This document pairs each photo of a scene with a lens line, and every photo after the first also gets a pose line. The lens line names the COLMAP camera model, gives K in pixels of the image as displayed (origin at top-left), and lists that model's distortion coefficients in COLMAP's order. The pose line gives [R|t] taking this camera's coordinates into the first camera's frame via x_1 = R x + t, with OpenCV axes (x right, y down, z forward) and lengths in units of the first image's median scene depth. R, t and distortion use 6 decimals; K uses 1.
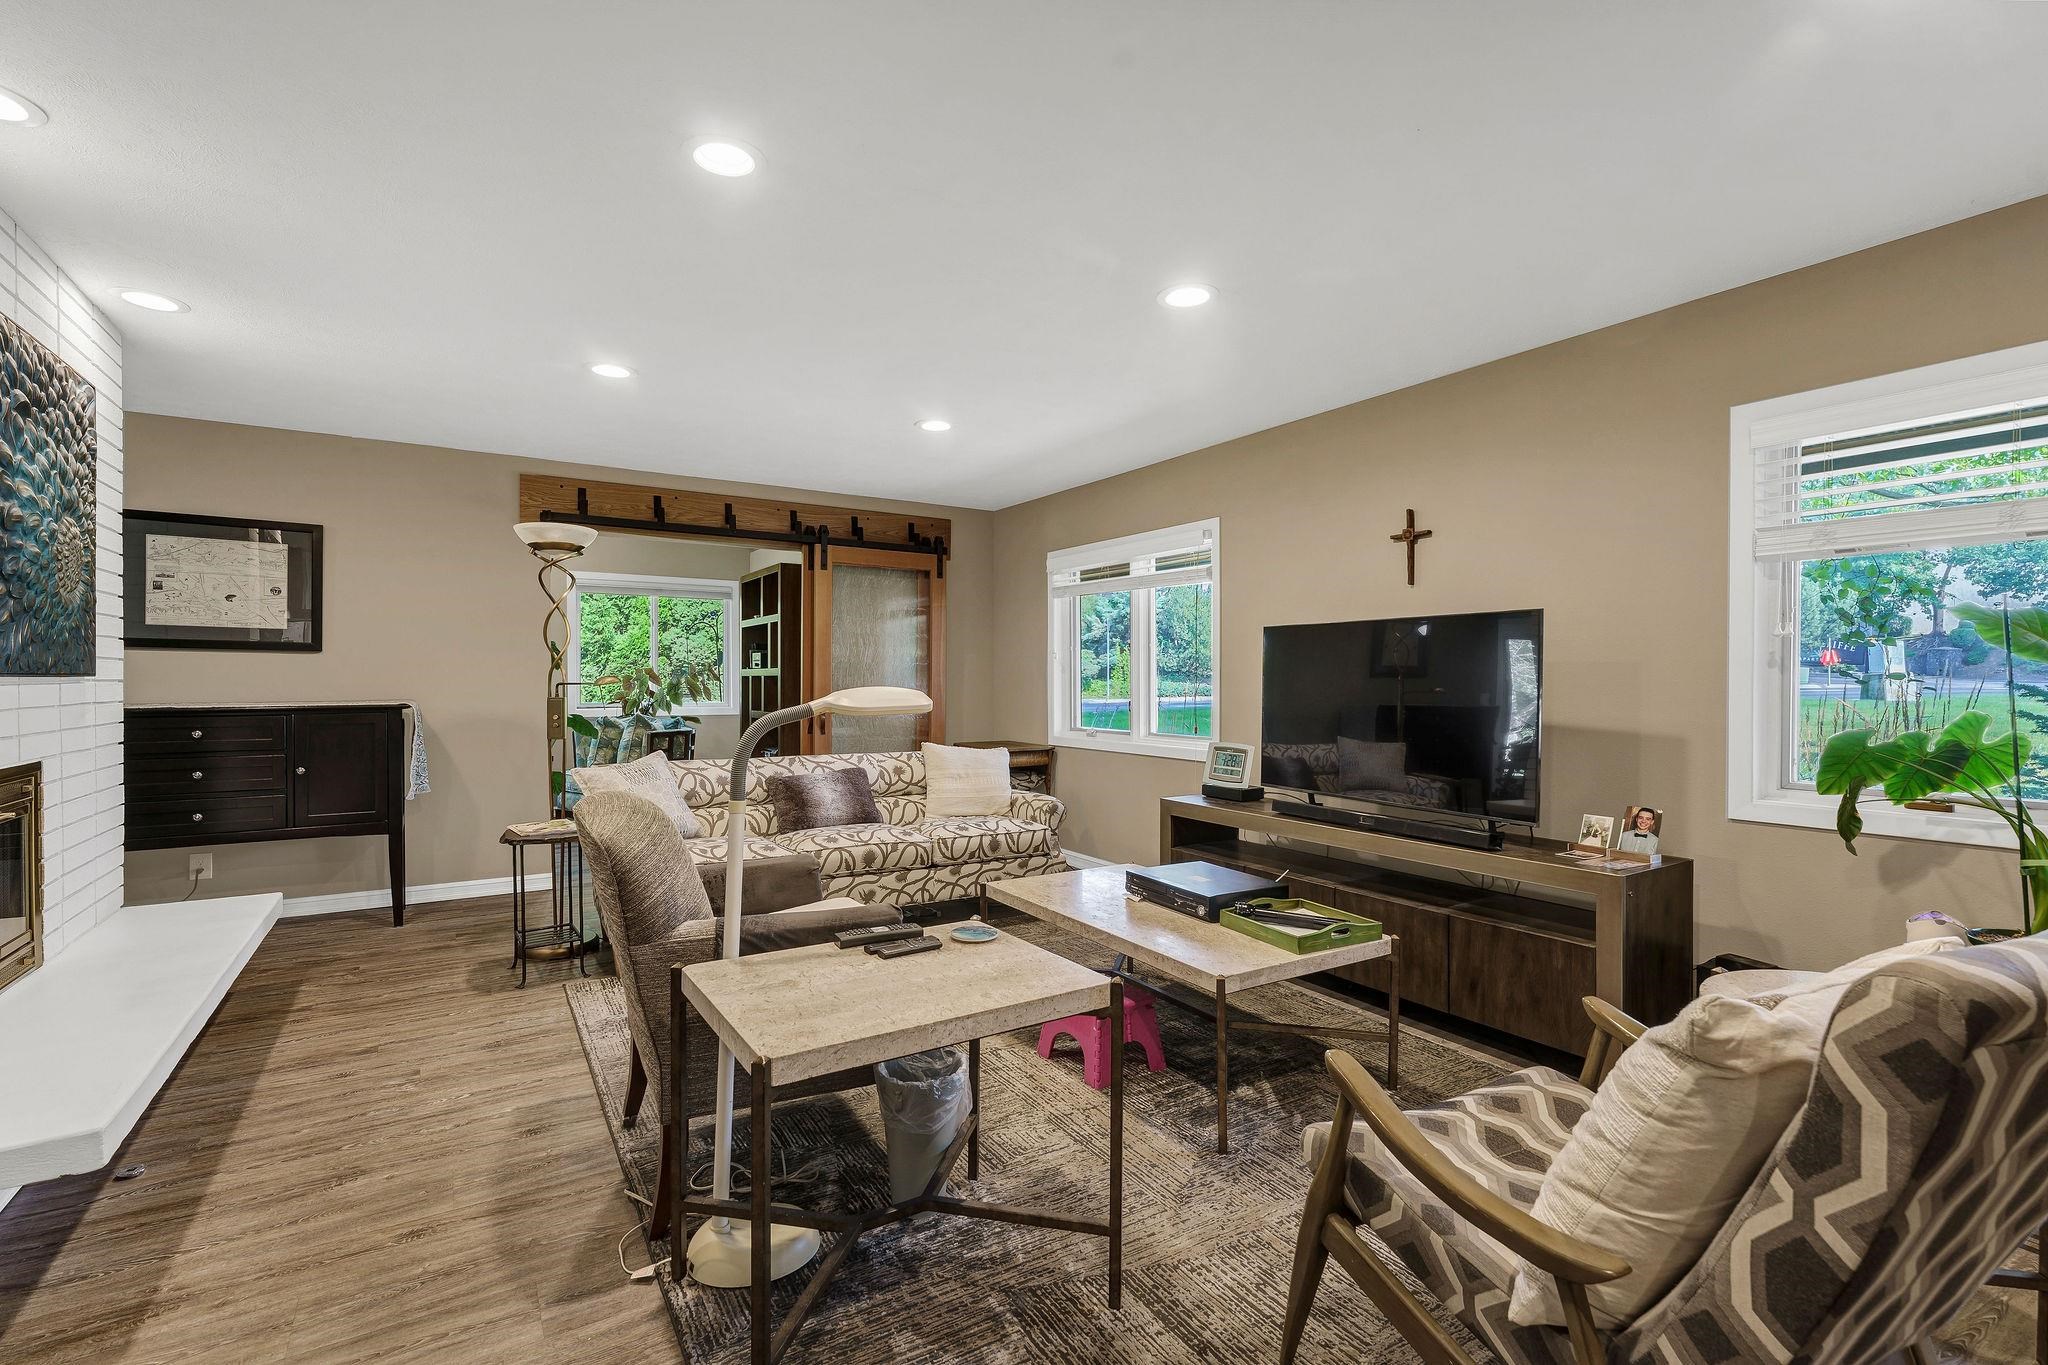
lens RADIAL K [[902.9, 0, 1039.1], [0, 902.9, 688.6], [0, 0, 1]] dist [0.000495, 0.000144]
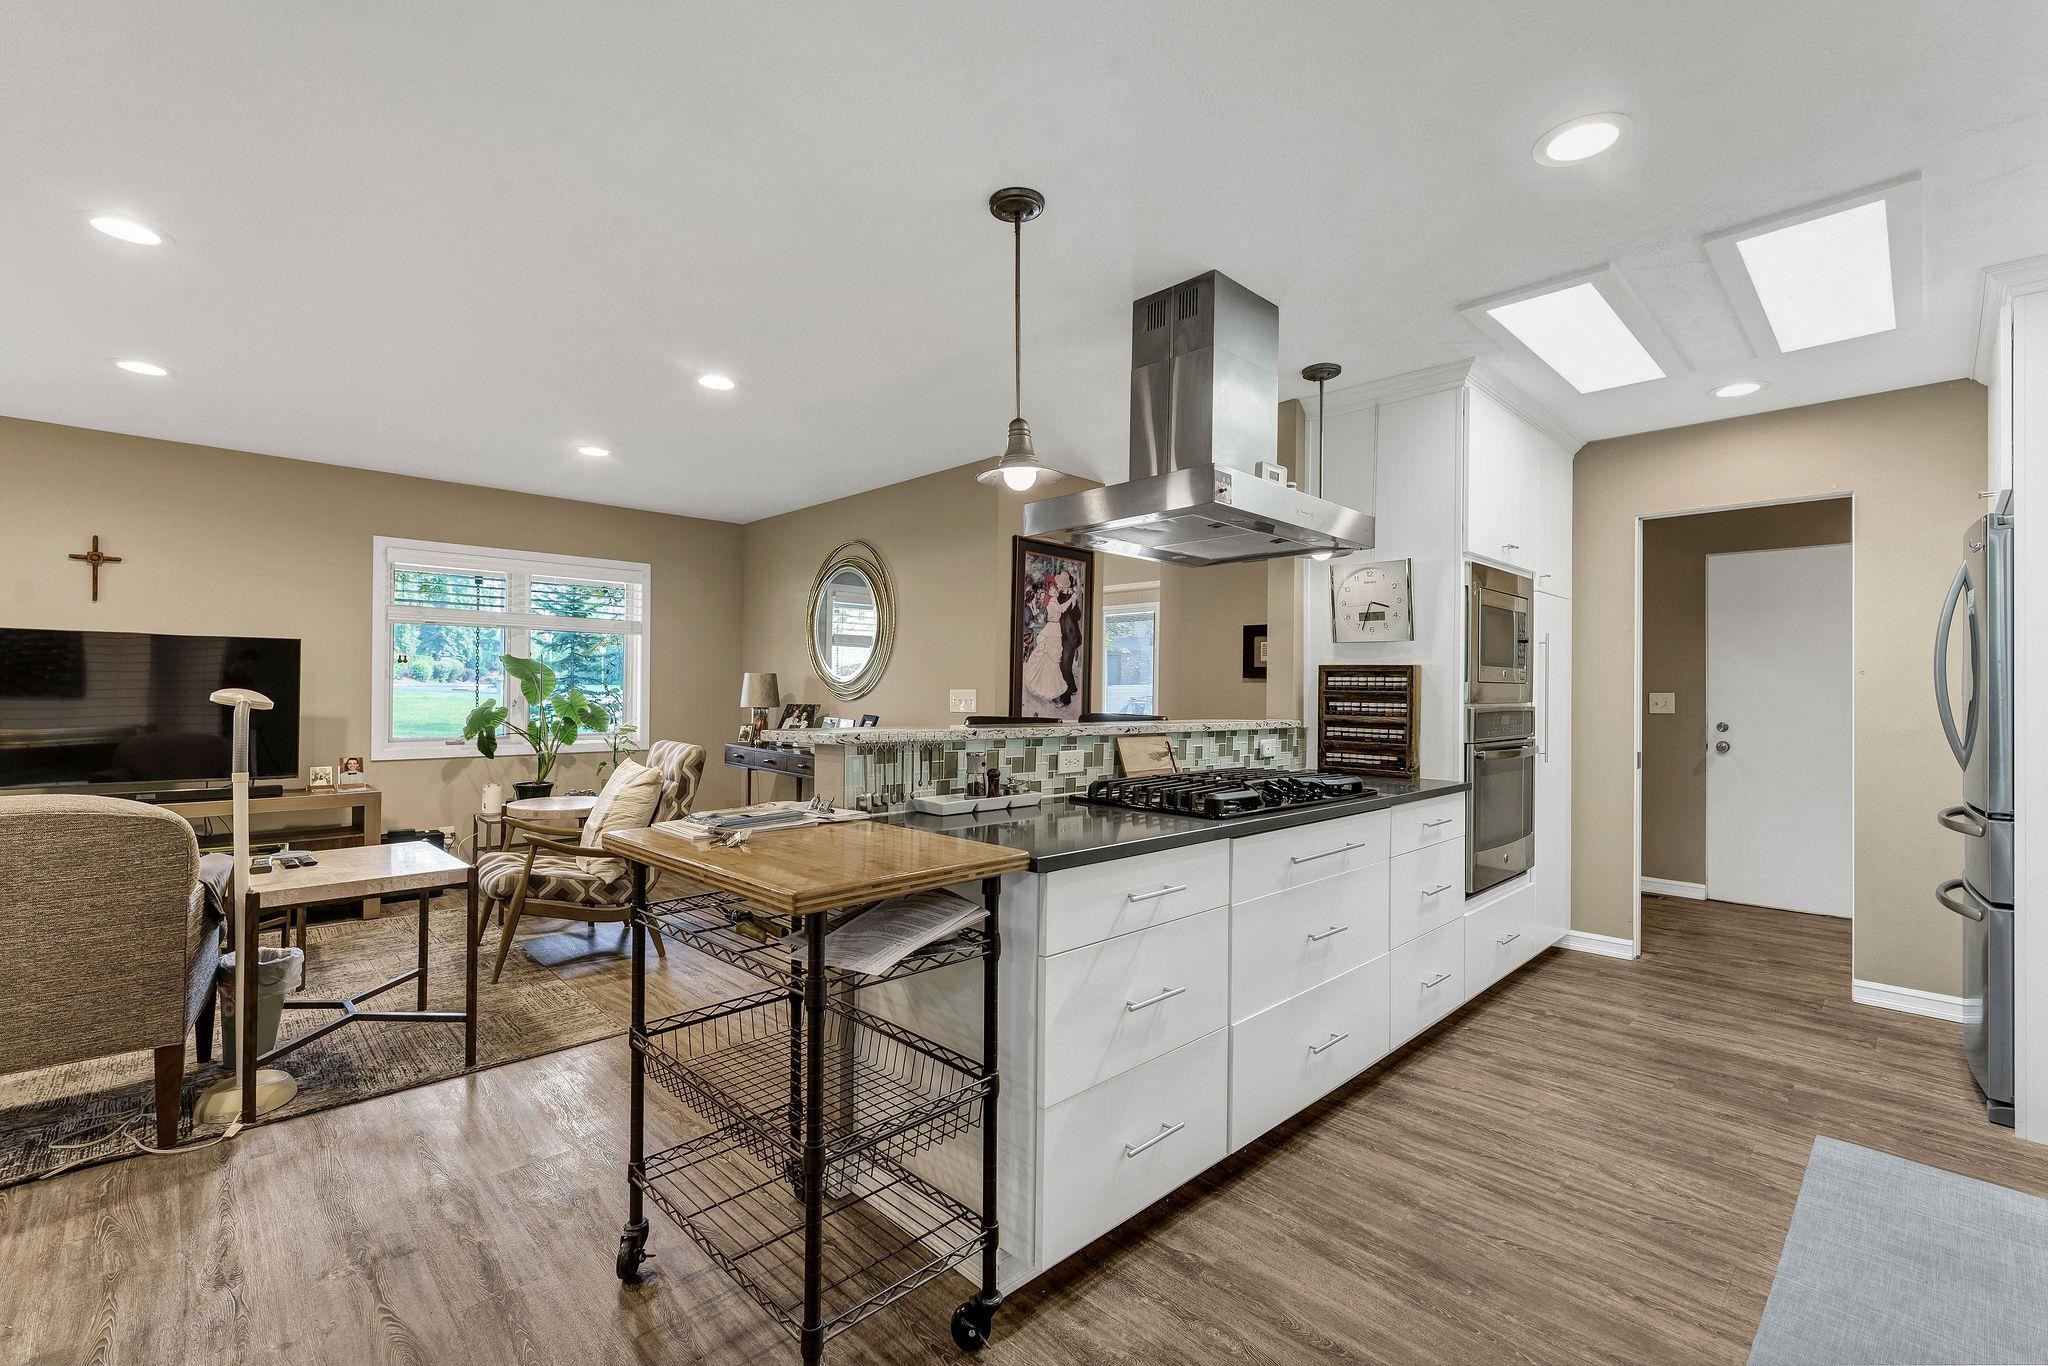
lens RADIAL K [[902.9, 0, 1021.5], [0, 902.9, 687.9], [0, 0, 1]] dist [0.000495, 0.000144]
pose [[-0.201754, 0.000372, 0.979436, -1.273429], [0.002145, 0.999998, 0.000062, 0.000068], [-0.979434, 0.002114, -0.201754, 0.085348]]
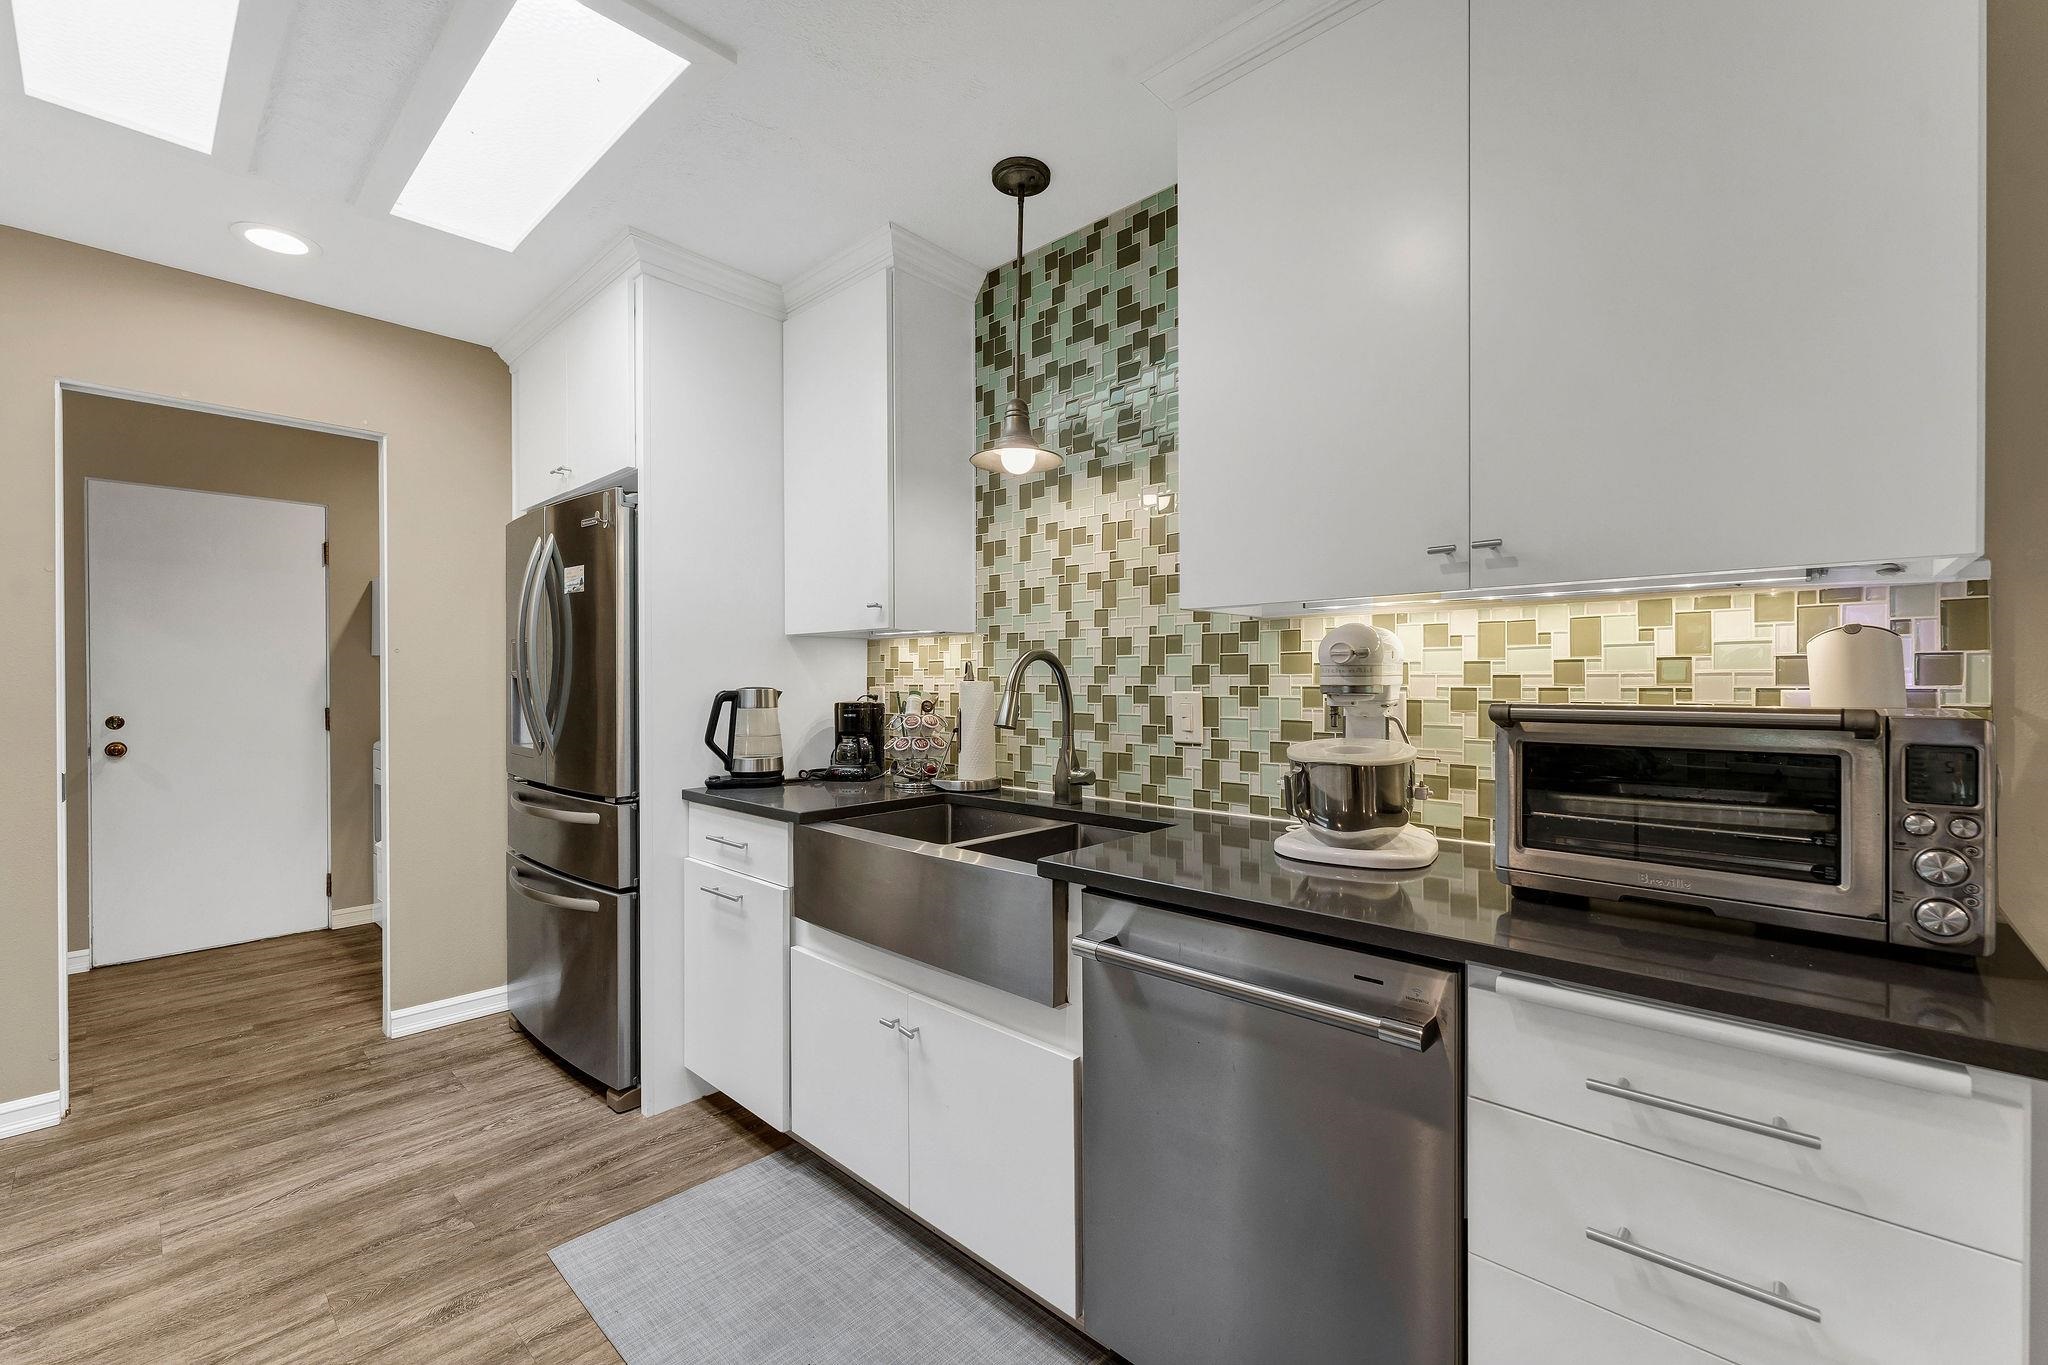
lens RADIAL K [[850.6, 0, 1012.4], [0, 850.6, 683.3], [0, 0, 1]] dist [0.006094, 0.000673]
pose [[-0.972785, 0.000711, -0.231708, -0.704008], [-0.002968, 0.999875, 0.015530, 0.002892], [0.231690, 0.015795, -0.972661, -0.182513]]
